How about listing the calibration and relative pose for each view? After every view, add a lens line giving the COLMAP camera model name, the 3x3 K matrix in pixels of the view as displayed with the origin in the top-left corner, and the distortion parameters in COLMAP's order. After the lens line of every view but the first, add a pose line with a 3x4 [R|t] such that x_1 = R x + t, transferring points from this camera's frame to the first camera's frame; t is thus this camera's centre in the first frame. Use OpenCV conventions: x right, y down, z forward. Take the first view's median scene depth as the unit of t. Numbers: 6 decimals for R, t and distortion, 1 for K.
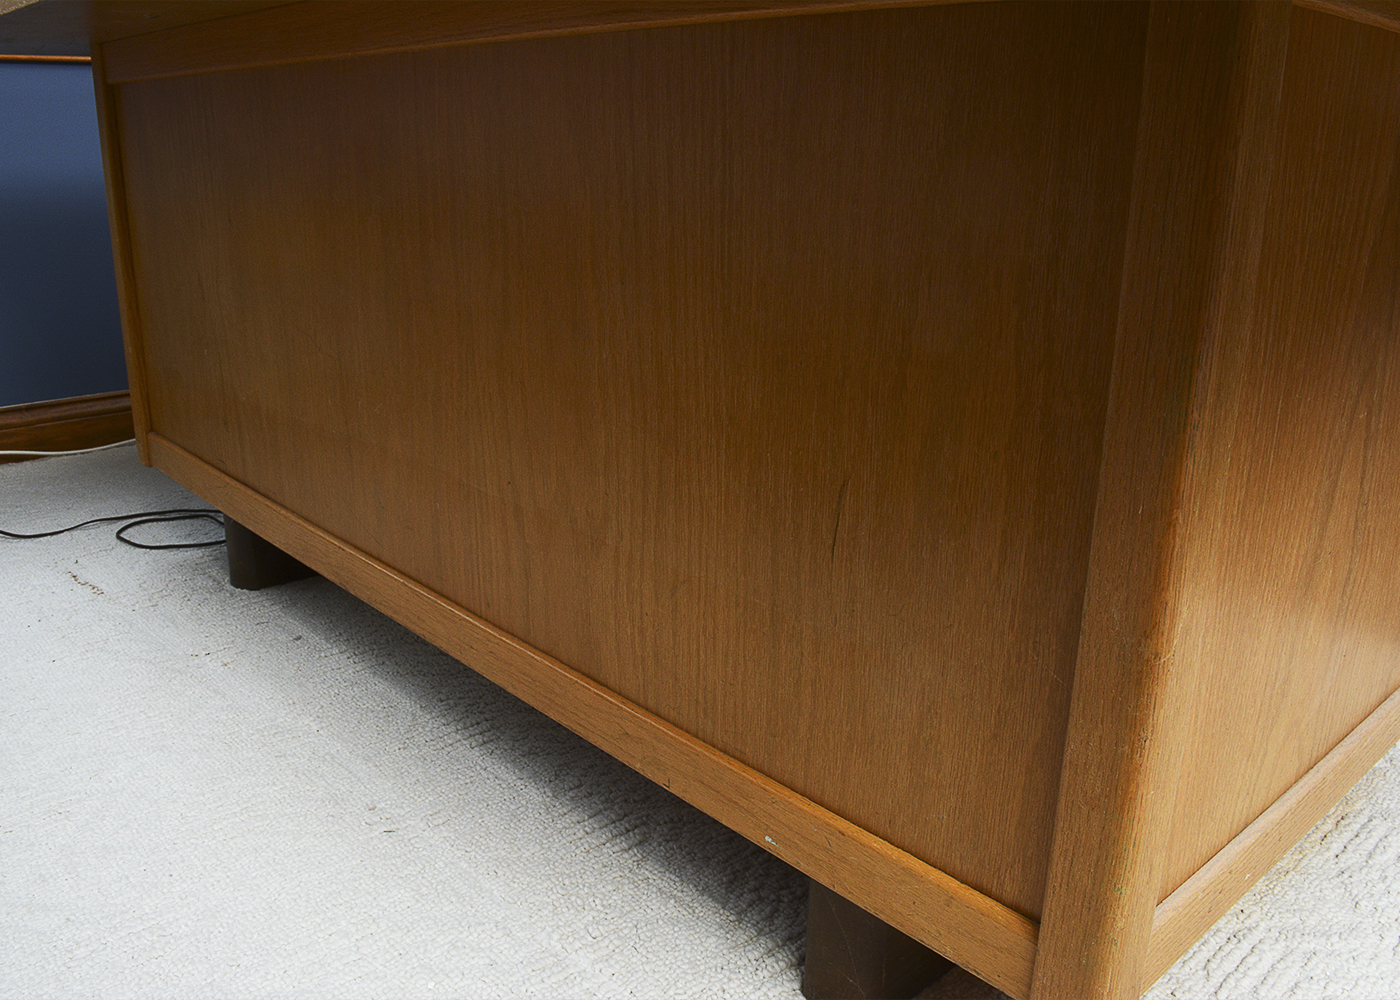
lens RADIAL K [[1172.3, 0, 701.4], [0, 1172.3, 499.8], [0, 0, 1]] dist [-0.091281, 0.022328]
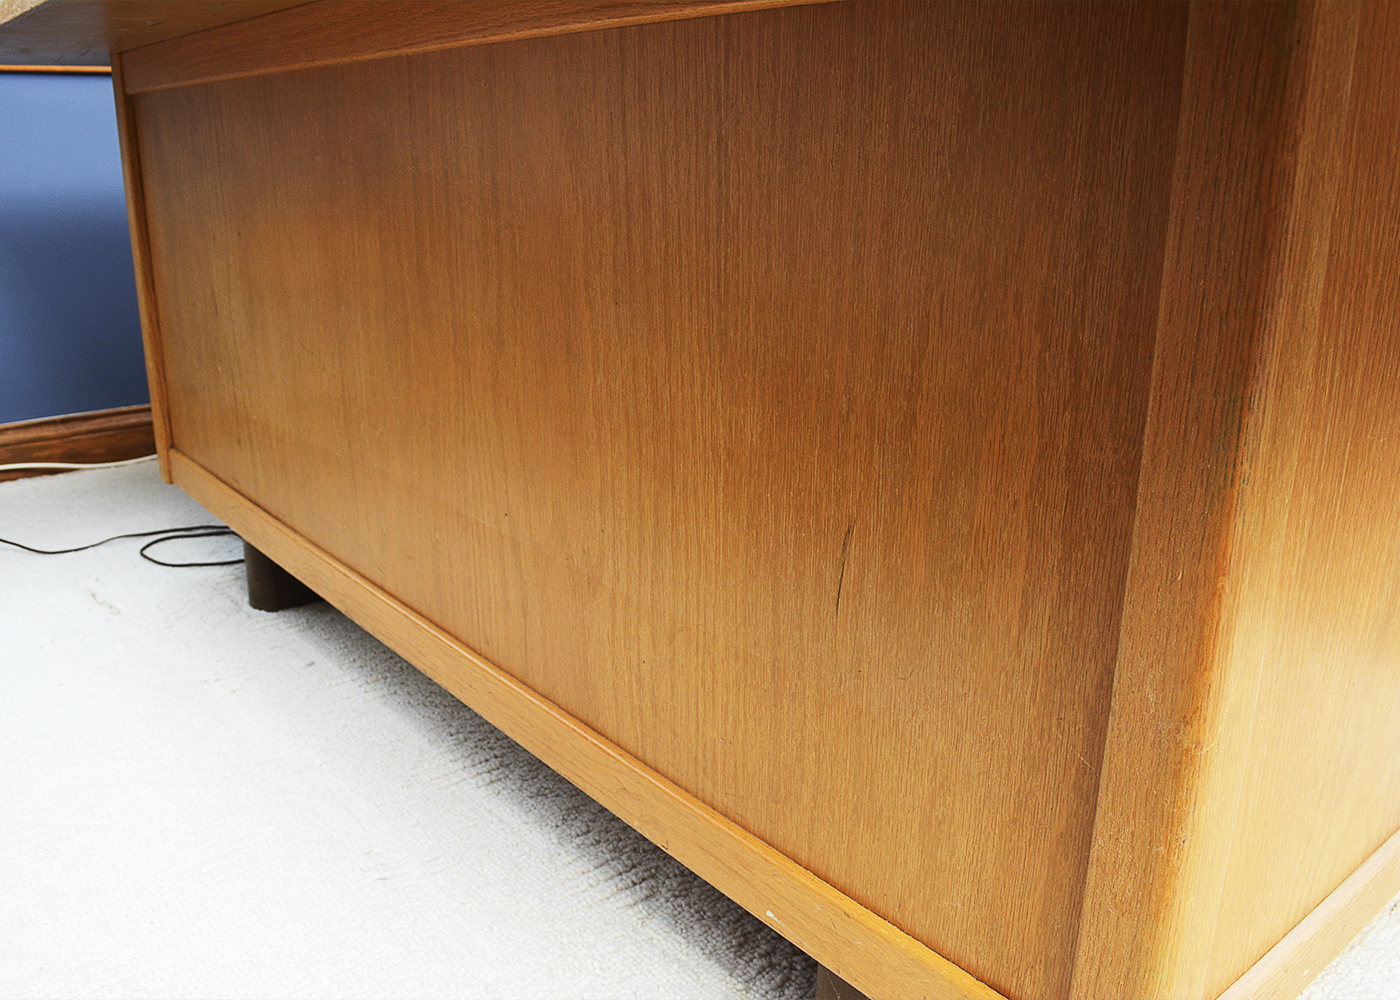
lens RADIAL K [[1172.3, 0, 699.9], [0, 1172.3, 501.5], [0, 0, 1]] dist [-0.091281, 0.022328]
pose [[0.998704, 0.007338, -0.050359, 0.046153], [-0.007607, 0.999958, -0.005147, -0.026109], [0.050319, 0.005523, 0.998718, 0.089336]]
